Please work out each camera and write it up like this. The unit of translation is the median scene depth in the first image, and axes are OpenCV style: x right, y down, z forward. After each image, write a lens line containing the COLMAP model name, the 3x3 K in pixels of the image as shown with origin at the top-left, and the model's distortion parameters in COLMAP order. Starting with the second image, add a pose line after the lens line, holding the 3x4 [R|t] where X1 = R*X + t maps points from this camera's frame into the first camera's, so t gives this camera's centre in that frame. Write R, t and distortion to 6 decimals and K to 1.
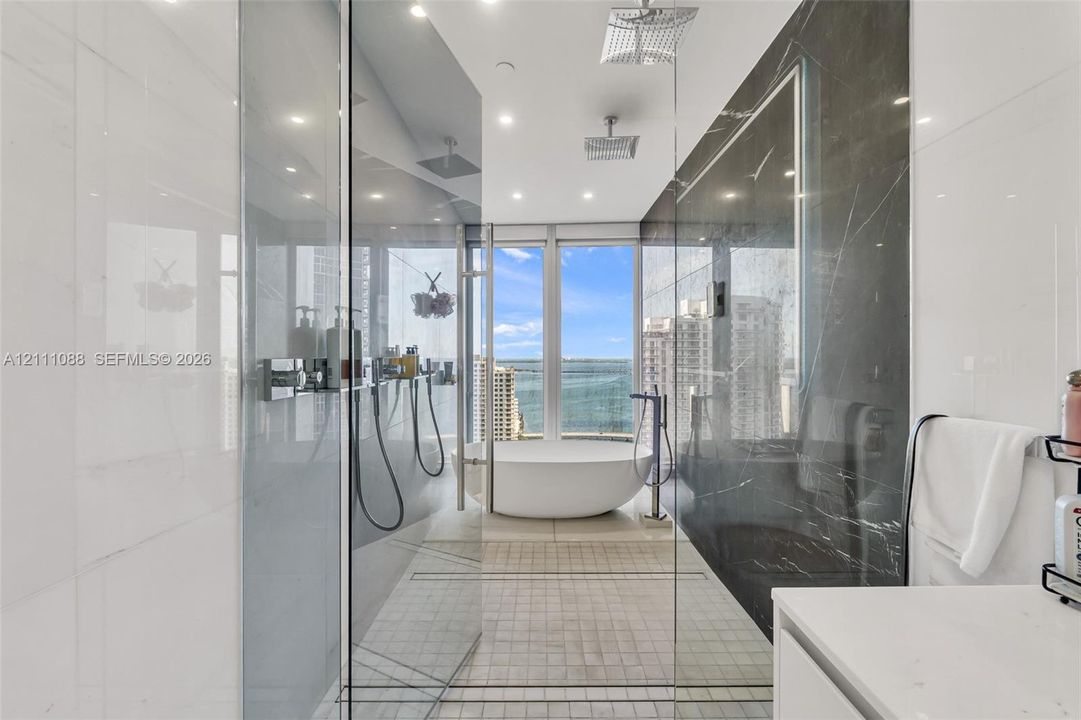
lens RADIAL K [[462.8, 0, 542.6], [0, 462.8, 359.5], [0, 0, 1]] dist [-0.000997, -0.000323]
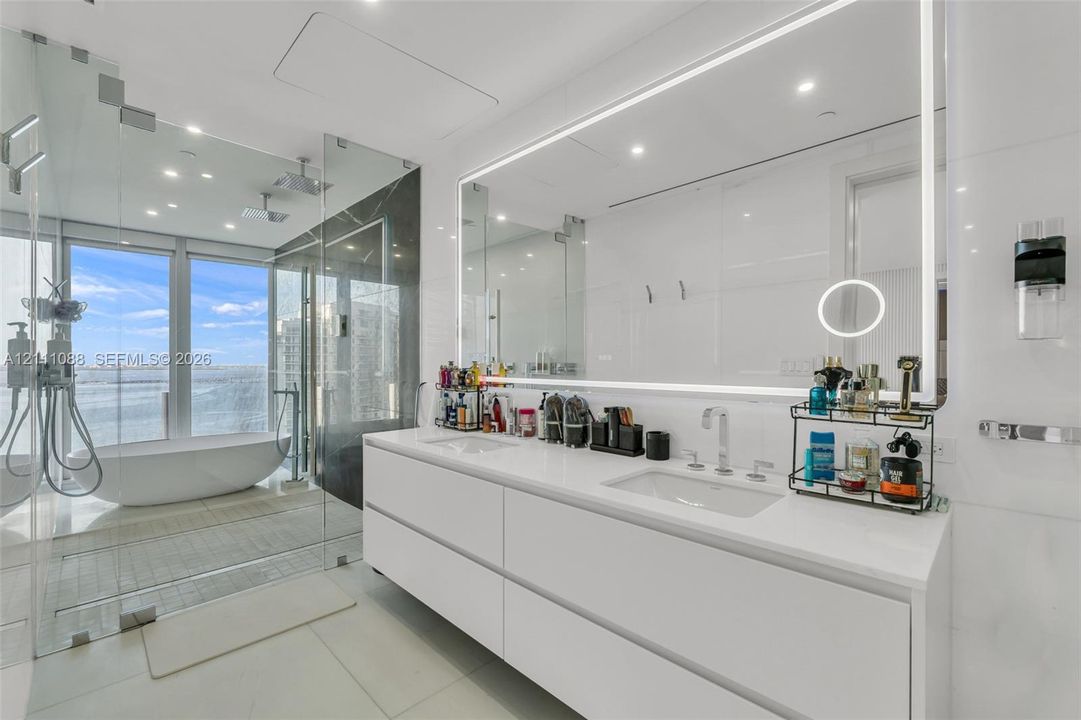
lens RADIAL K [[462.8, 0, 542.6], [0, 462.8, 359.5], [0, 0, 1]] dist [-0.000997, -0.000323]
pose [[0.712619, 0.004760, 0.701535, -0.192889], [0.003835, 0.999936, -0.010681, 0.003981], [-0.701541, 0.010302, 0.712555, -0.482778]]
